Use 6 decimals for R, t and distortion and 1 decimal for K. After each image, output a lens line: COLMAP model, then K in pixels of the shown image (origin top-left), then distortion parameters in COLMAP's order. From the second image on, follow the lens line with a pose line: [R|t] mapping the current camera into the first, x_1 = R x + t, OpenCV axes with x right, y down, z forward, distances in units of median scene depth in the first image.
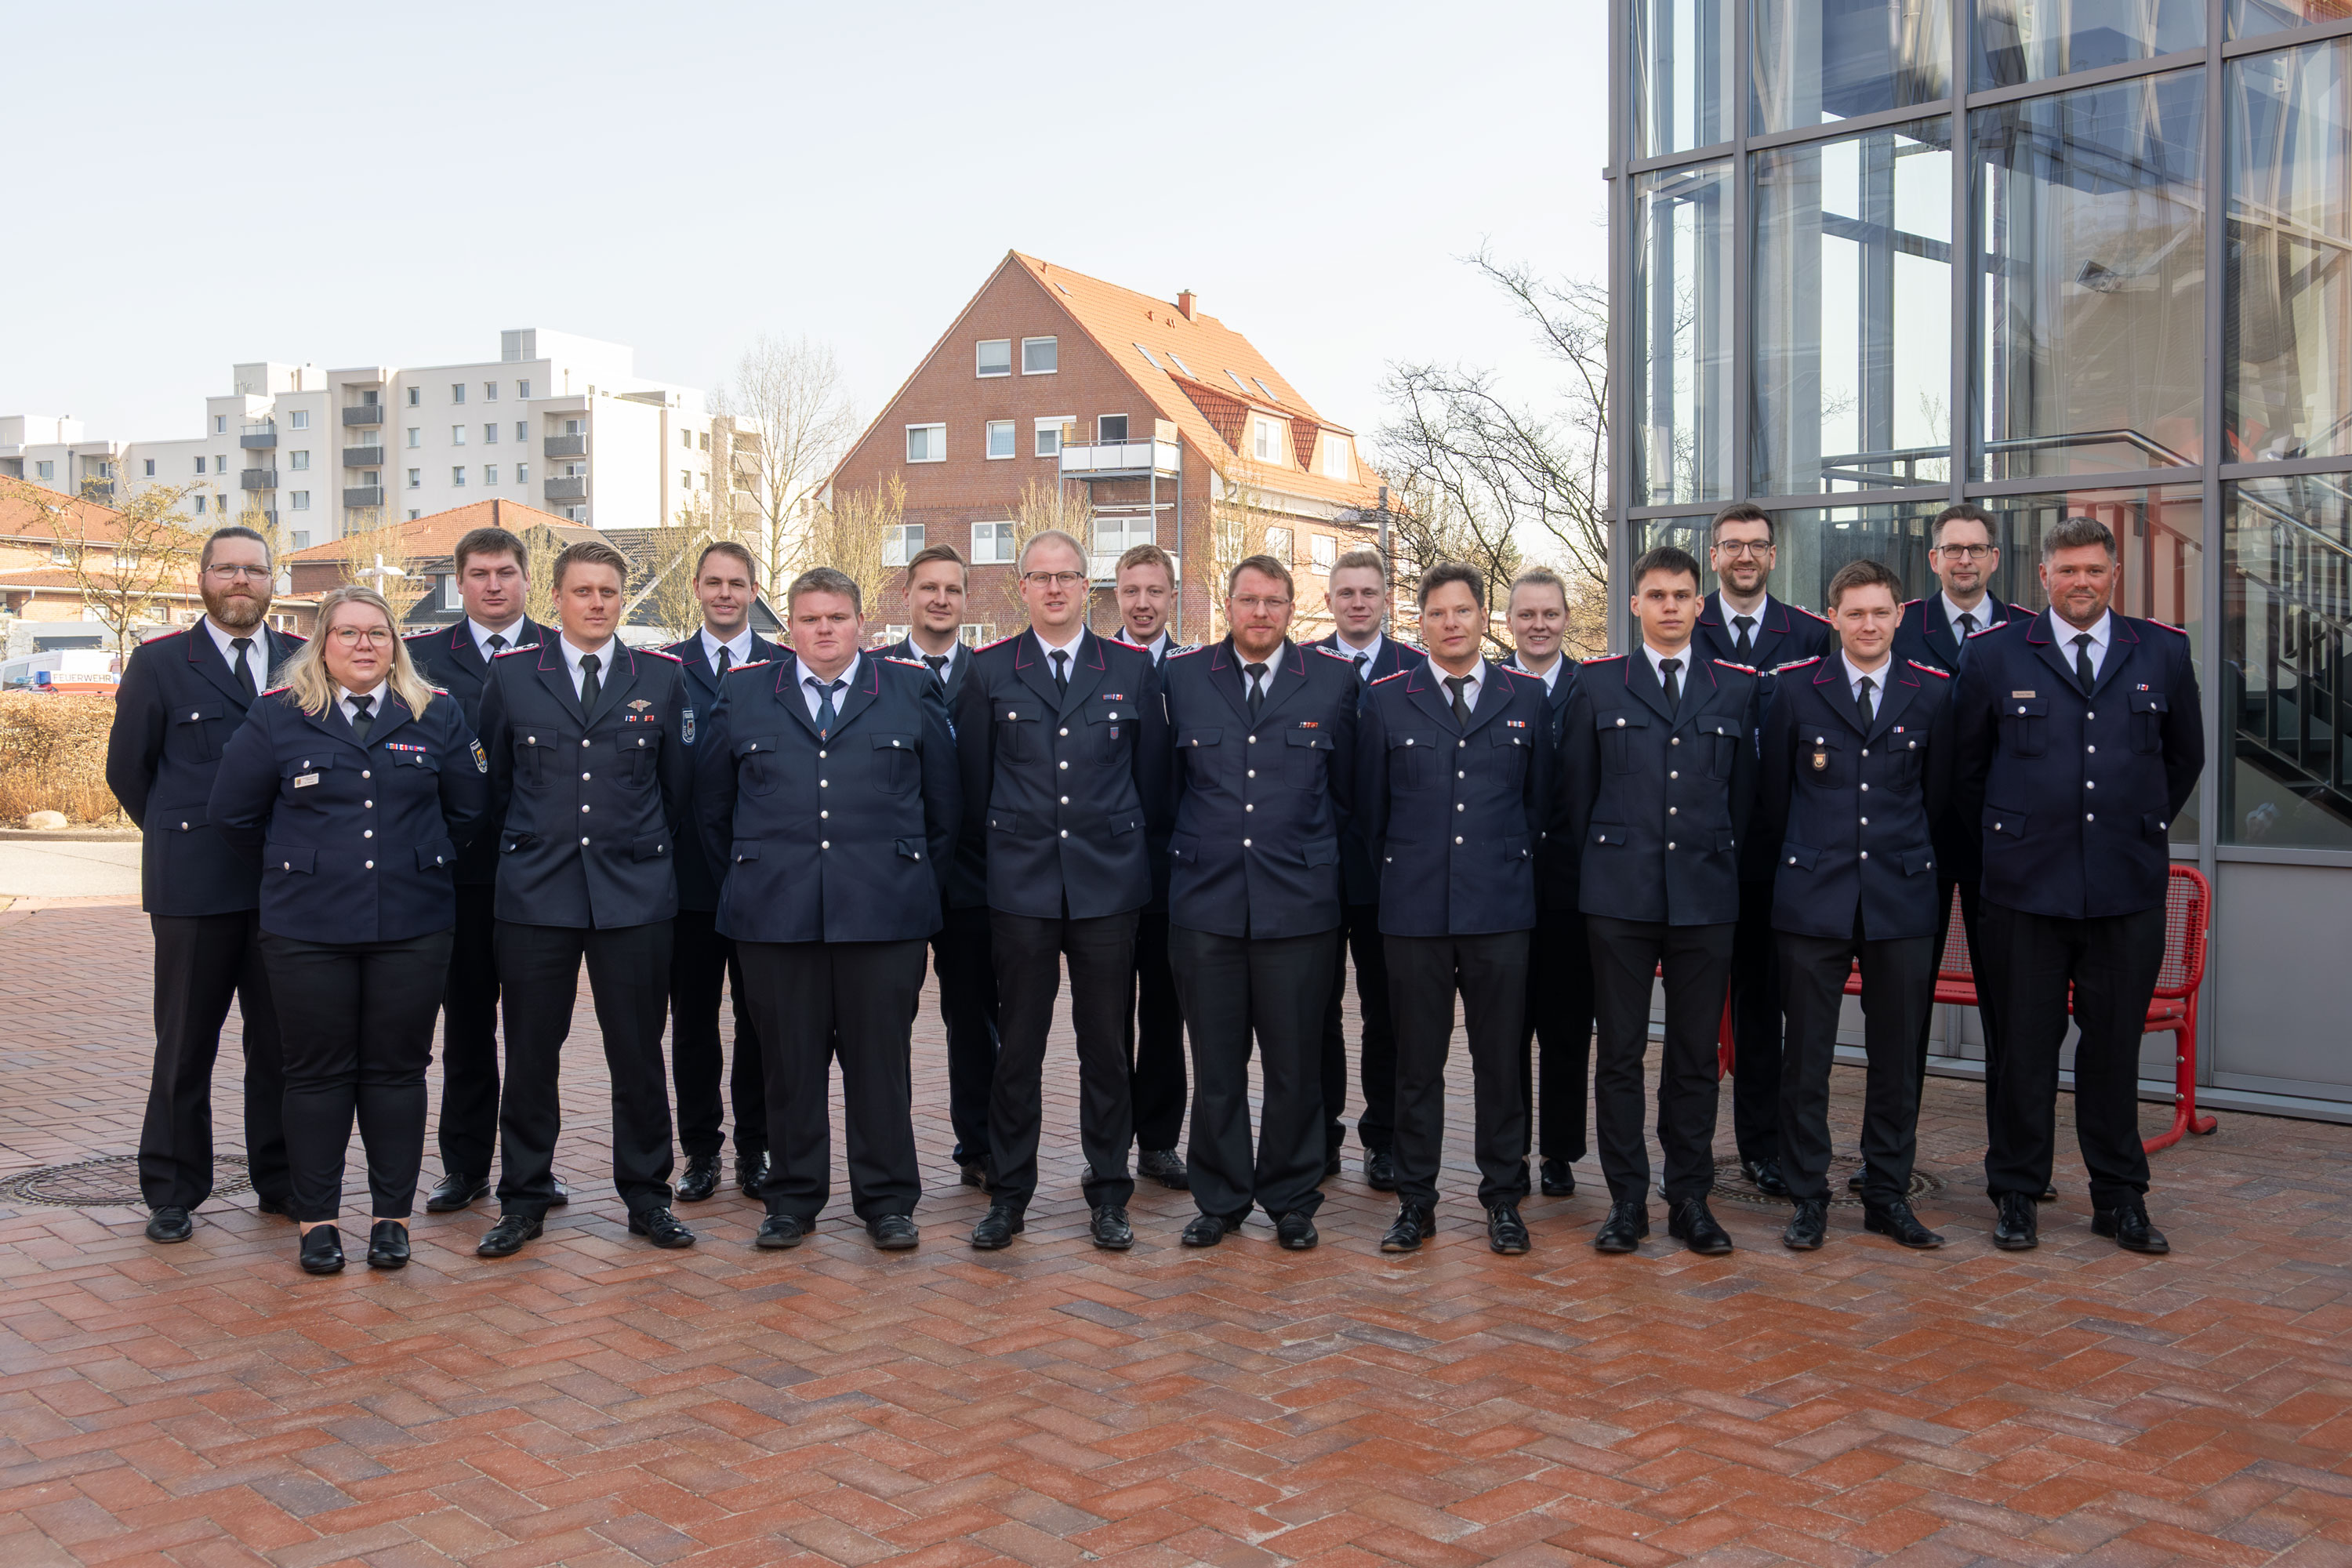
lens RADIAL K [[2325.4, 0, 1173.1], [0, 2325.4, 795.0], [0, 0, 1]] dist [0.010505, 0.000000]
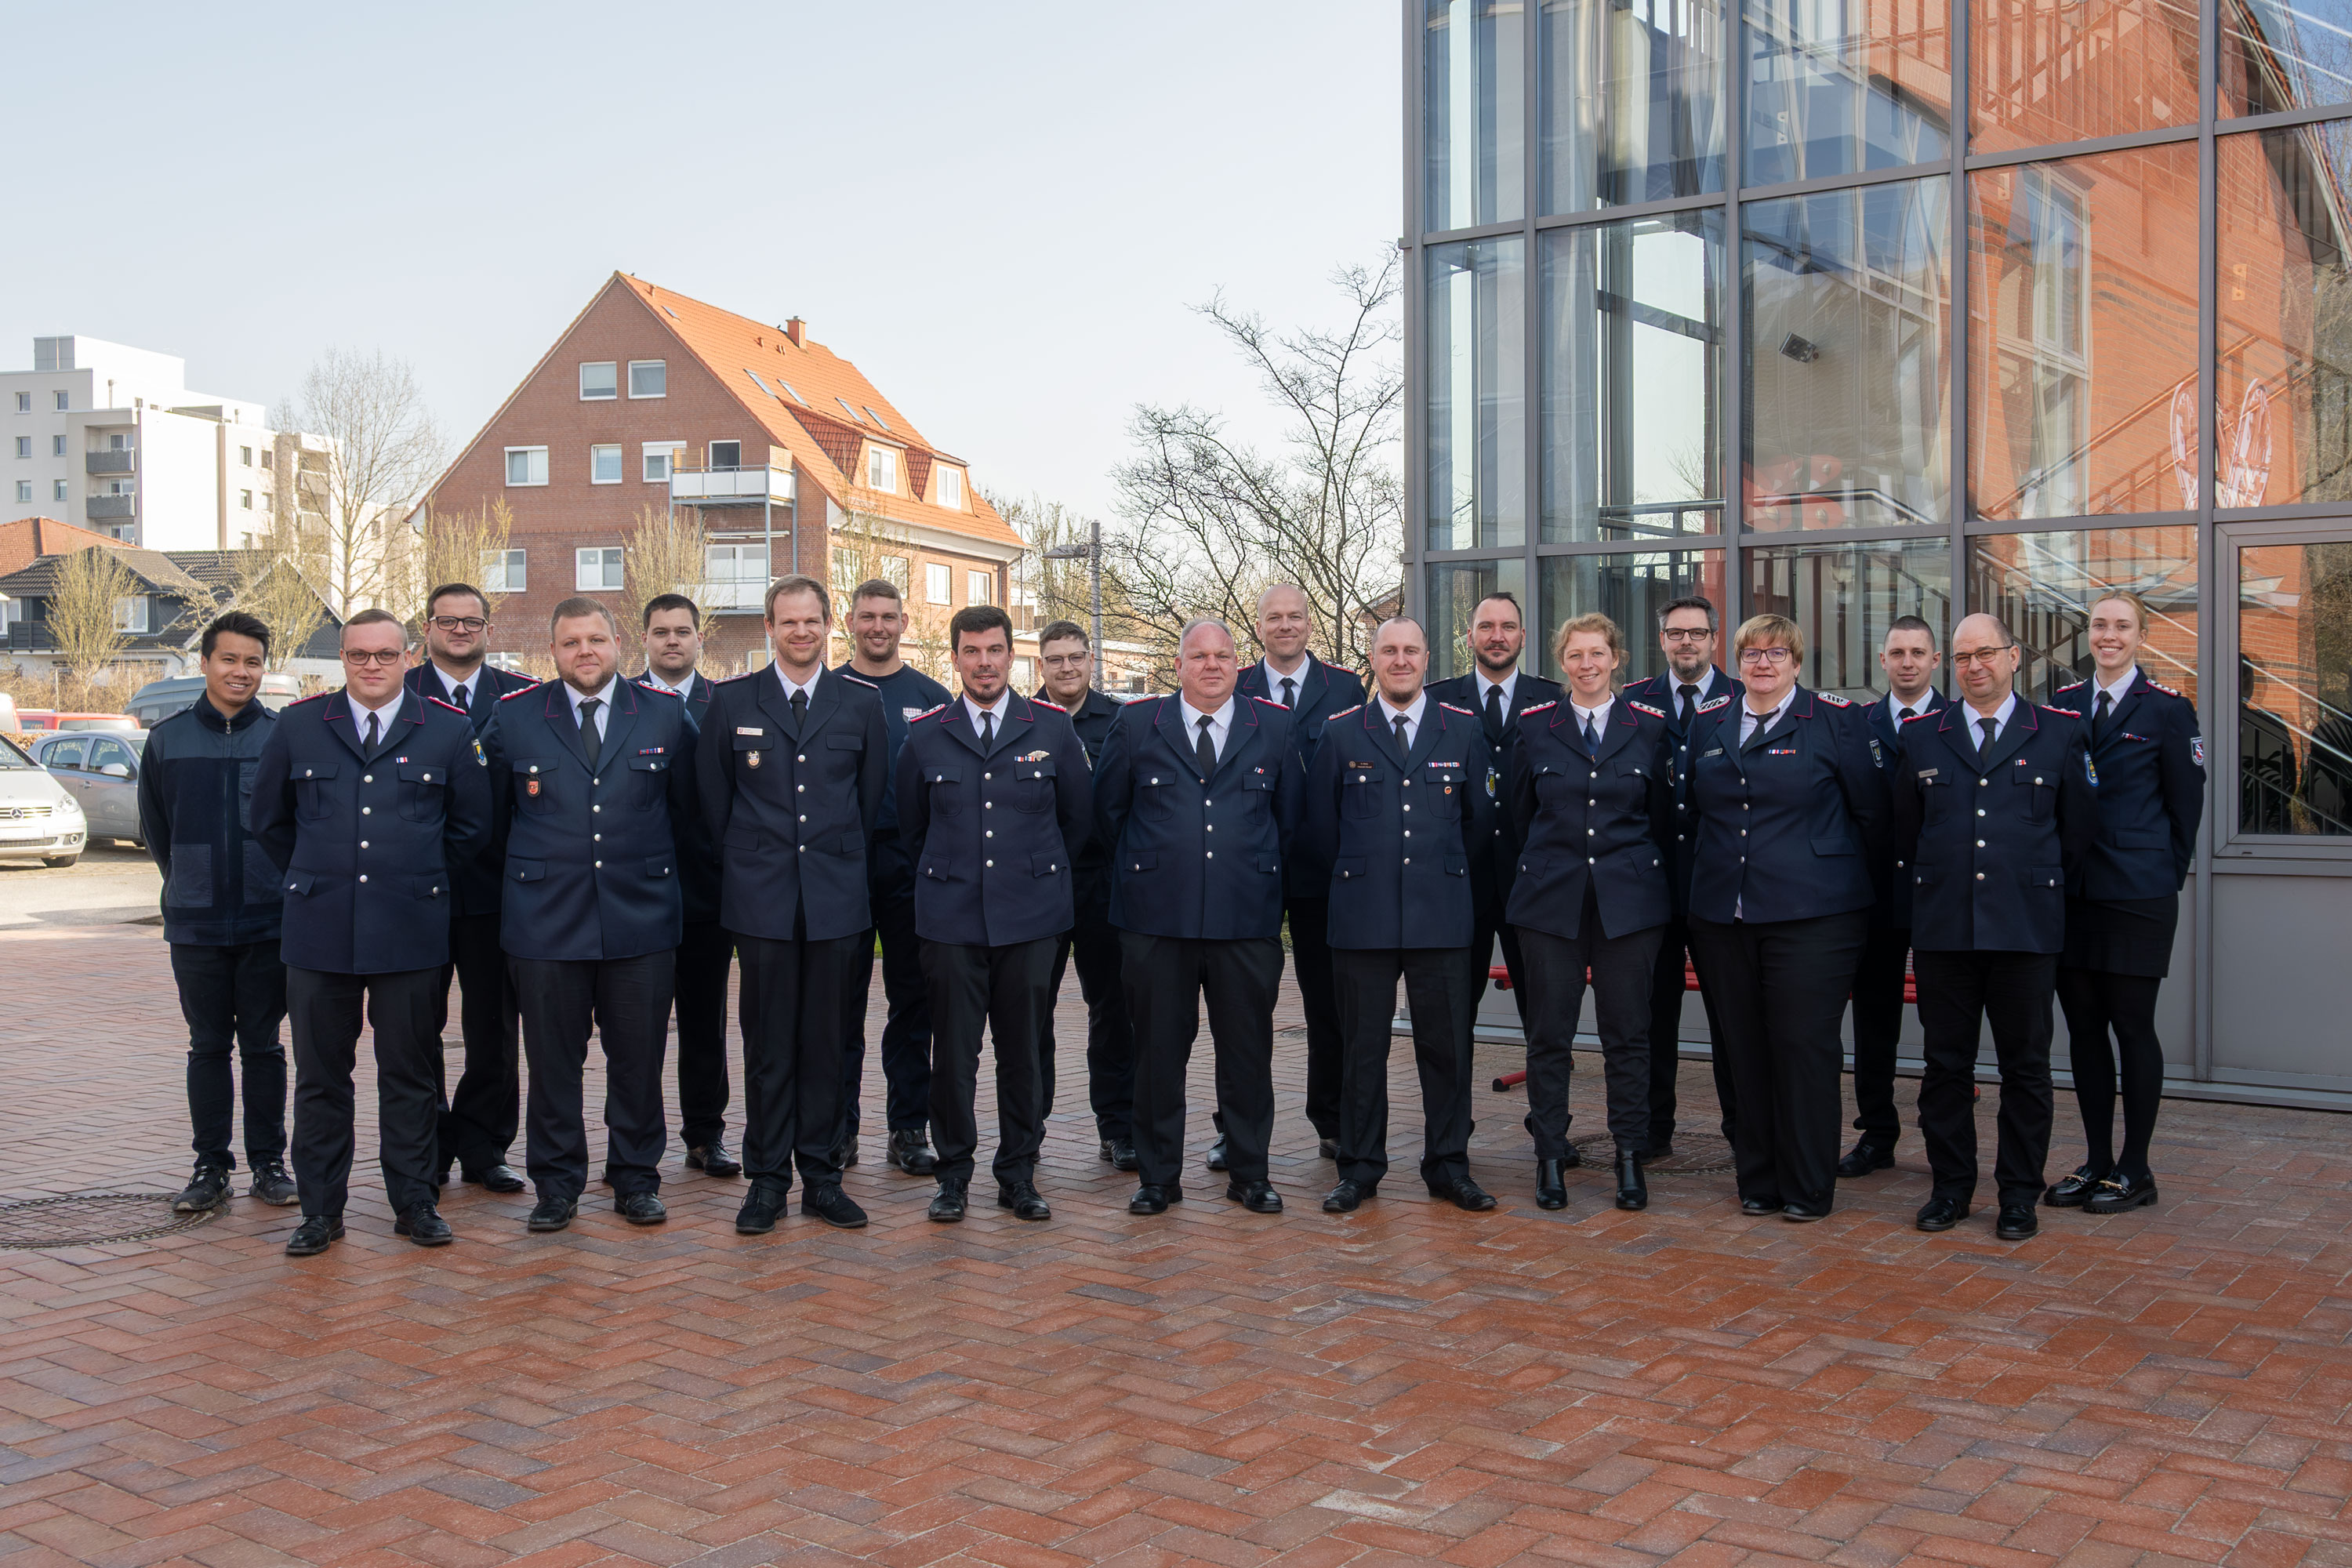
lens RADIAL K [[2325.4, 0, 1201.8], [0, 2325.4, 796.2], [0, 0, 1]] dist [0.010505, 0.000000]
pose [[0.981641, -0.011395, 0.190397, -0.137028], [0.013545, 0.999858, -0.009993, 0.000539], [-0.190256, 0.012388, 0.981656, -0.055516]]
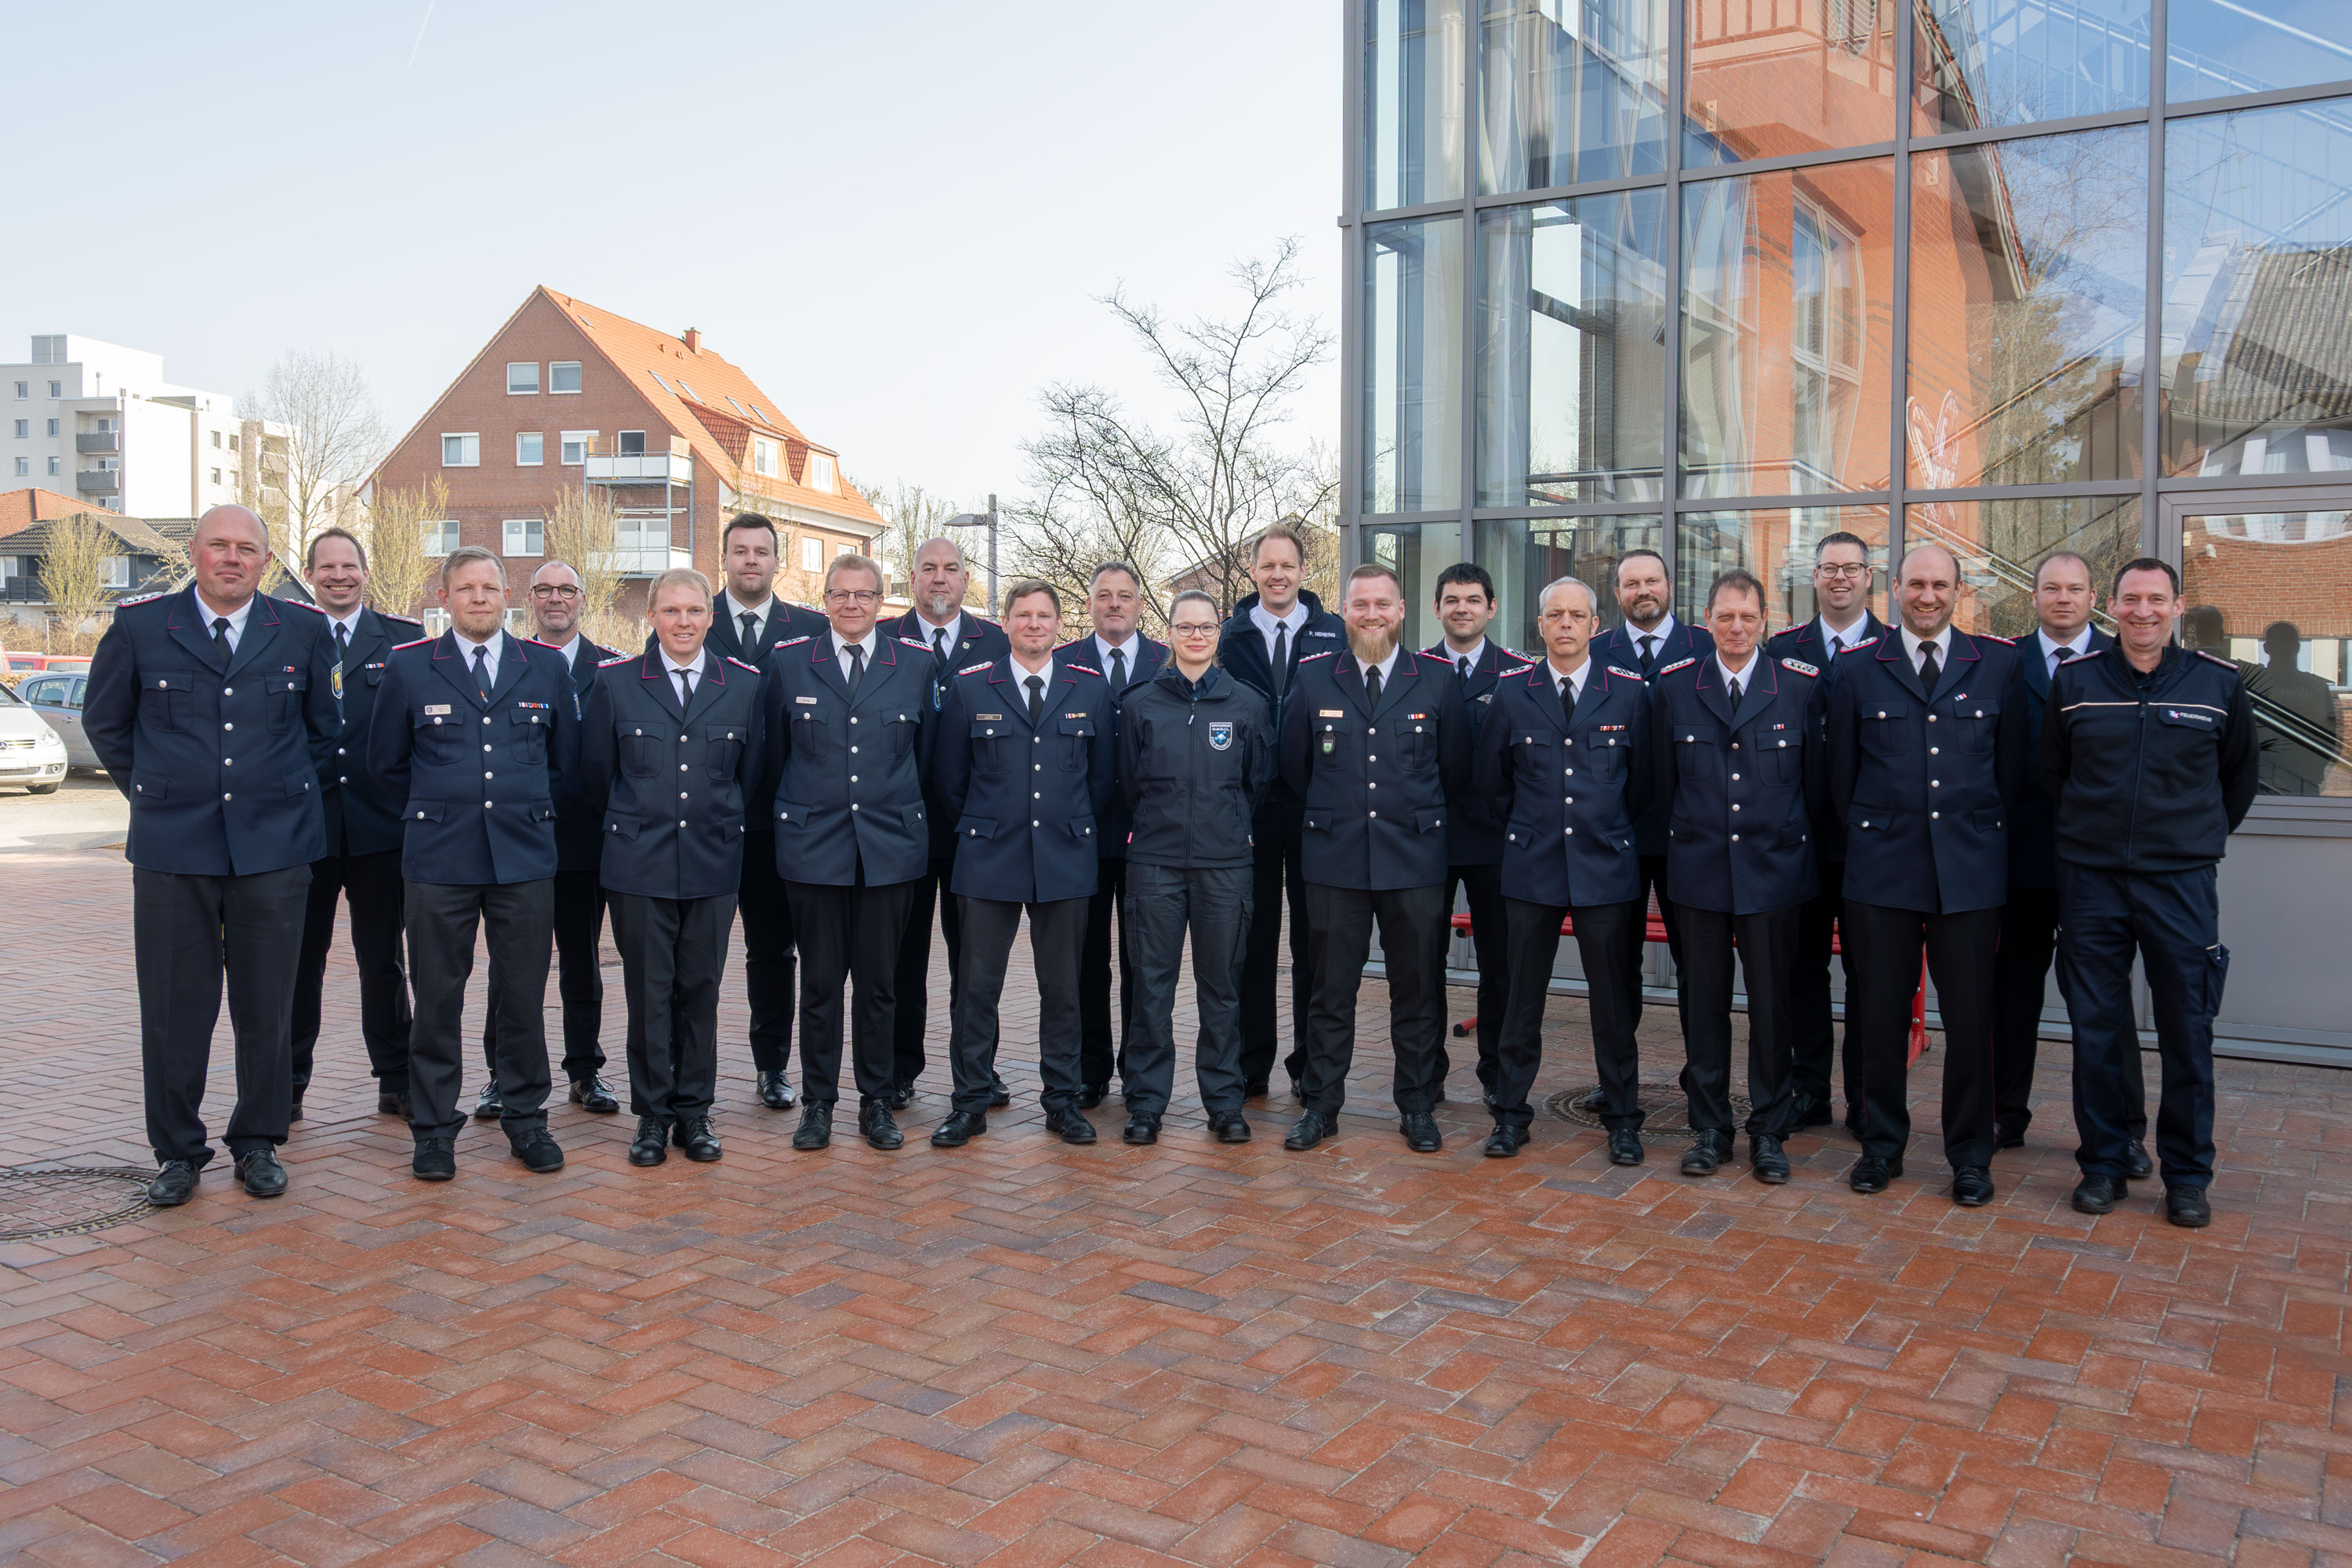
lens RADIAL K [[1892.6, 0, 1126.0], [0, 1892.6, 748.1], [0, 0, 1]] dist [0.008785, -0.001806]
pose [[0.968887, -0.005805, 0.247436, -0.176400], [0.006432, 0.999978, -0.001724, -0.008989], [-0.247420, 0.003262, 0.968903, 0.147550]]
